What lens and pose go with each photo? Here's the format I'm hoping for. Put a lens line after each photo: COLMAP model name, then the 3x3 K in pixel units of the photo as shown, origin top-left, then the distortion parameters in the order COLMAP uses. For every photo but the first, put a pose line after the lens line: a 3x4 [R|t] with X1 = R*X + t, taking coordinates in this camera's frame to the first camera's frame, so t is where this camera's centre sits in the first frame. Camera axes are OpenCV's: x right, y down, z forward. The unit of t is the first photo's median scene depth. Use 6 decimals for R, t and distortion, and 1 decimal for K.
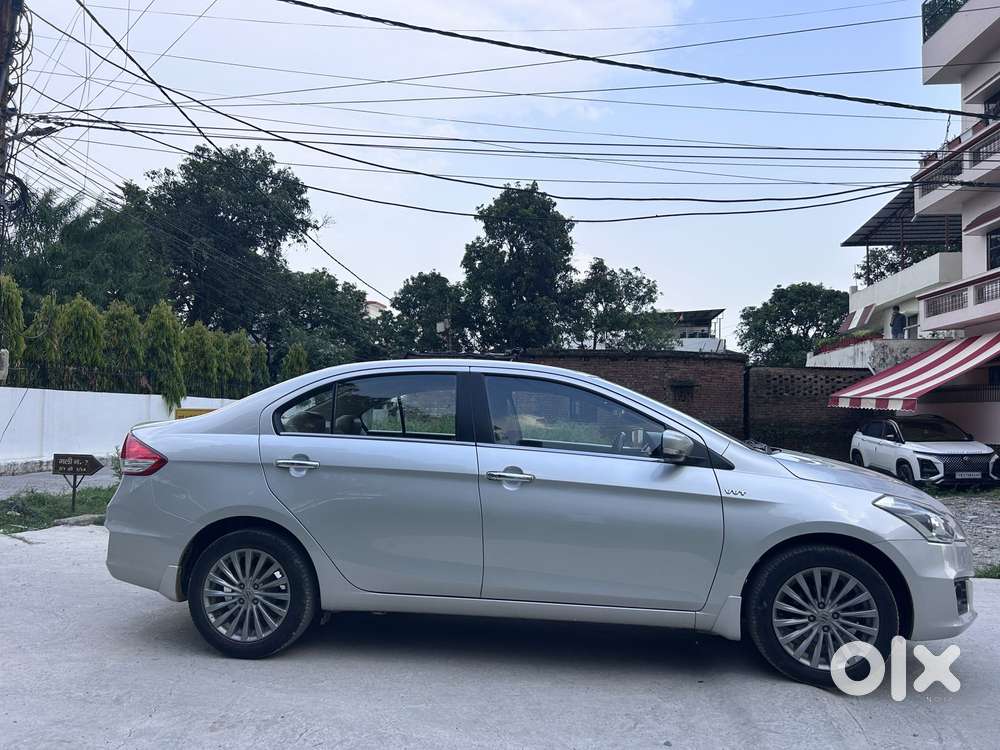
lens RADIAL K [[734.5, 0, 494.3], [0, 734.5, 384.7], [0, 0, 1]] dist [0.047348, -0.045747]
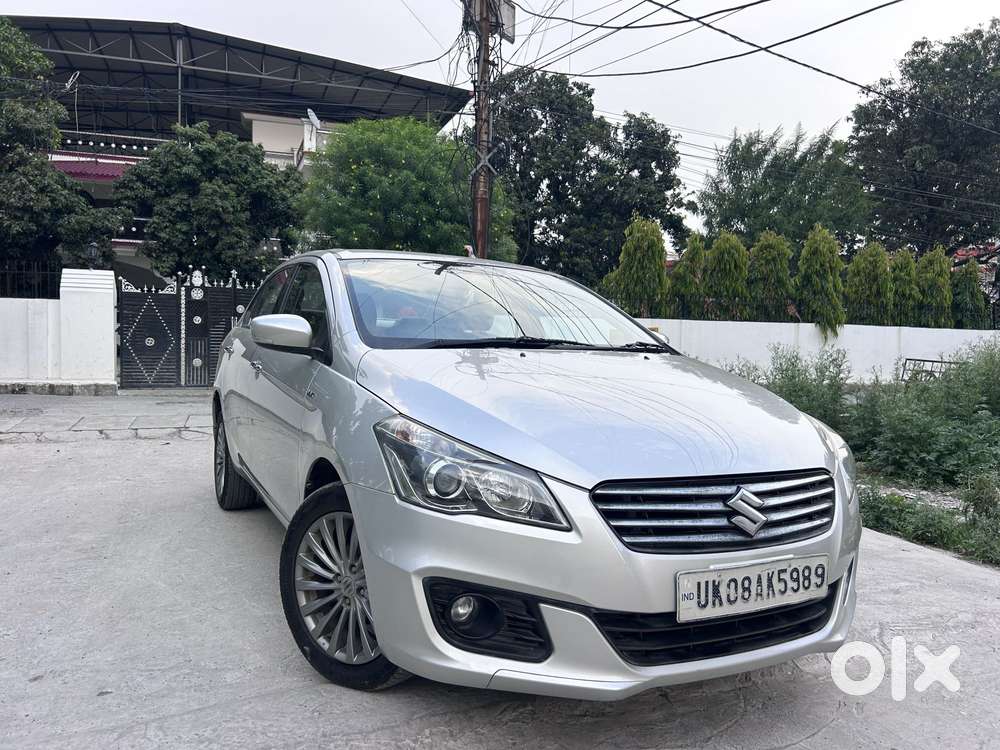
lens RADIAL K [[734.5, 0, 502.0], [0, 734.5, 384.5], [0, 0, 1]] dist [0.047348, -0.045747]
pose [[0.543571, 0.042730, -0.838275, 0.130140], [0.030004, 0.997076, 0.070280, 0.011996], [0.838827, -0.063354, 0.540699, 0.108780]]
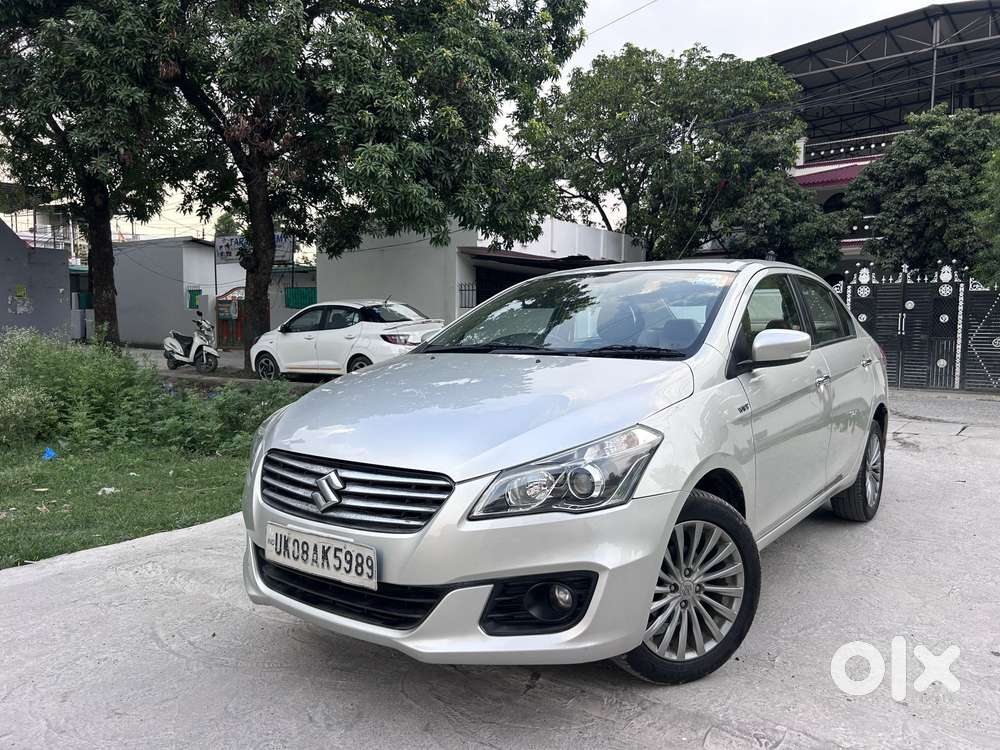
lens RADIAL K [[734.5, 0, 497.9], [0, 734.5, 380.7], [0, 0, 1]] dist [0.047348, -0.045747]
pose [[-0.400514, 0.045587, -0.915156, 0.148051], [0.022227, 0.998951, 0.040034, 0.014281], [0.916021, -0.004307, -0.401107, 0.201066]]
